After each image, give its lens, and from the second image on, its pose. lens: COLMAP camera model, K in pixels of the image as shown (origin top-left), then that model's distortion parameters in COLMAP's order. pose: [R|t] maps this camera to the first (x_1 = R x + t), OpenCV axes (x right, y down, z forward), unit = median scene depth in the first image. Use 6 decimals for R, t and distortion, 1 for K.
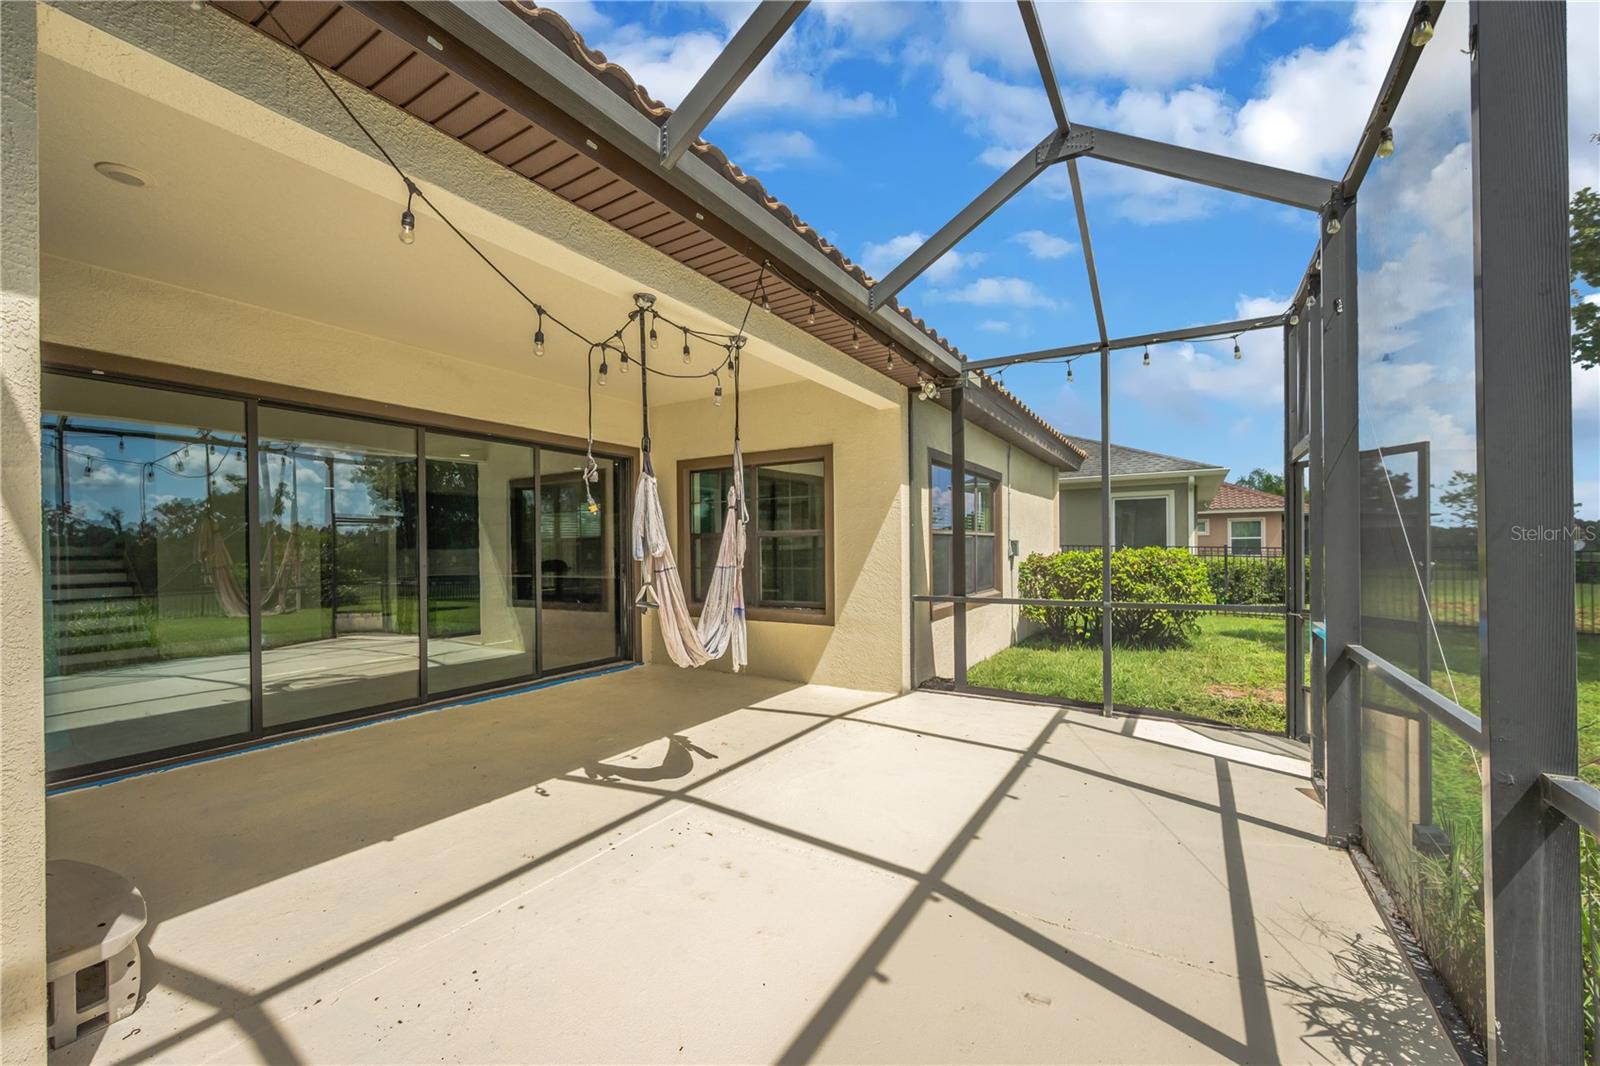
lens RADIAL K [[639.1, 0, 785.9], [0, 639.1, 540.3], [0, 0, 1]] dist [0.001292, -0.000939]
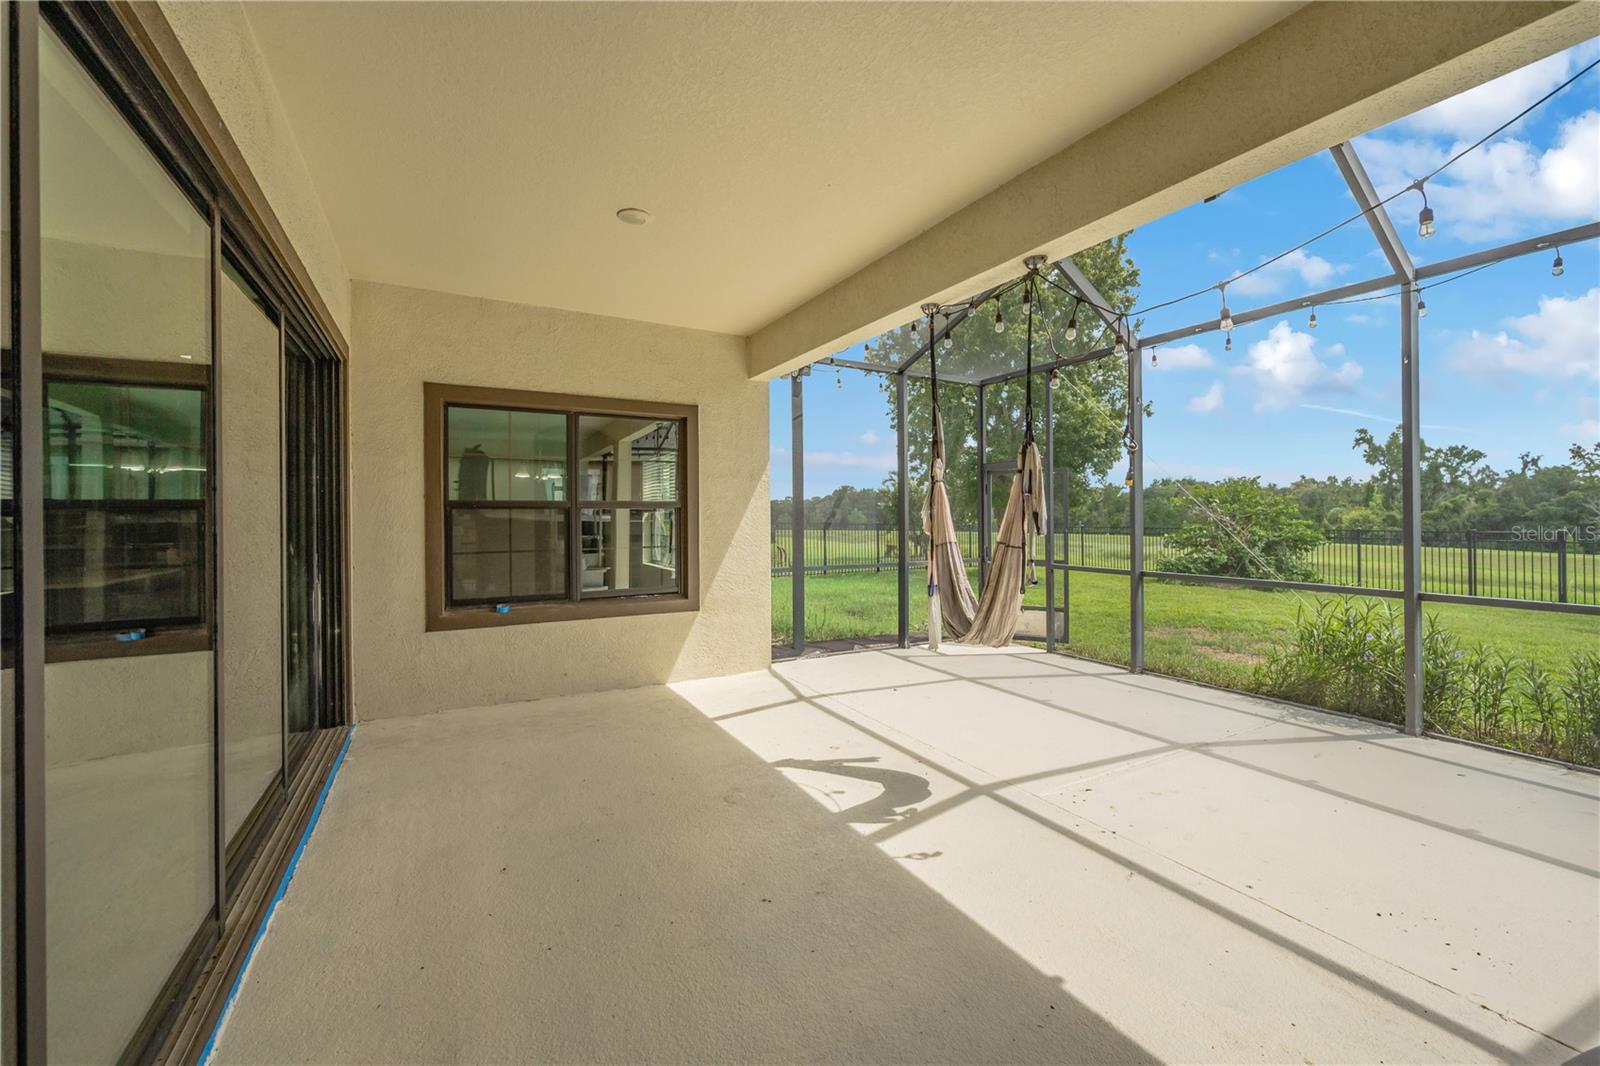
lens RADIAL K [[639.1, 0, 802.3], [0, 639.1, 512.2], [0, 0, 1]] dist [0.001292, -0.000939]
pose [[0.480224, 0.014599, 0.877025, -0.955994], [-0.009282, 0.999890, -0.011562, 0.009650], [-0.877097, -0.002588, 0.480306, 0.674817]]
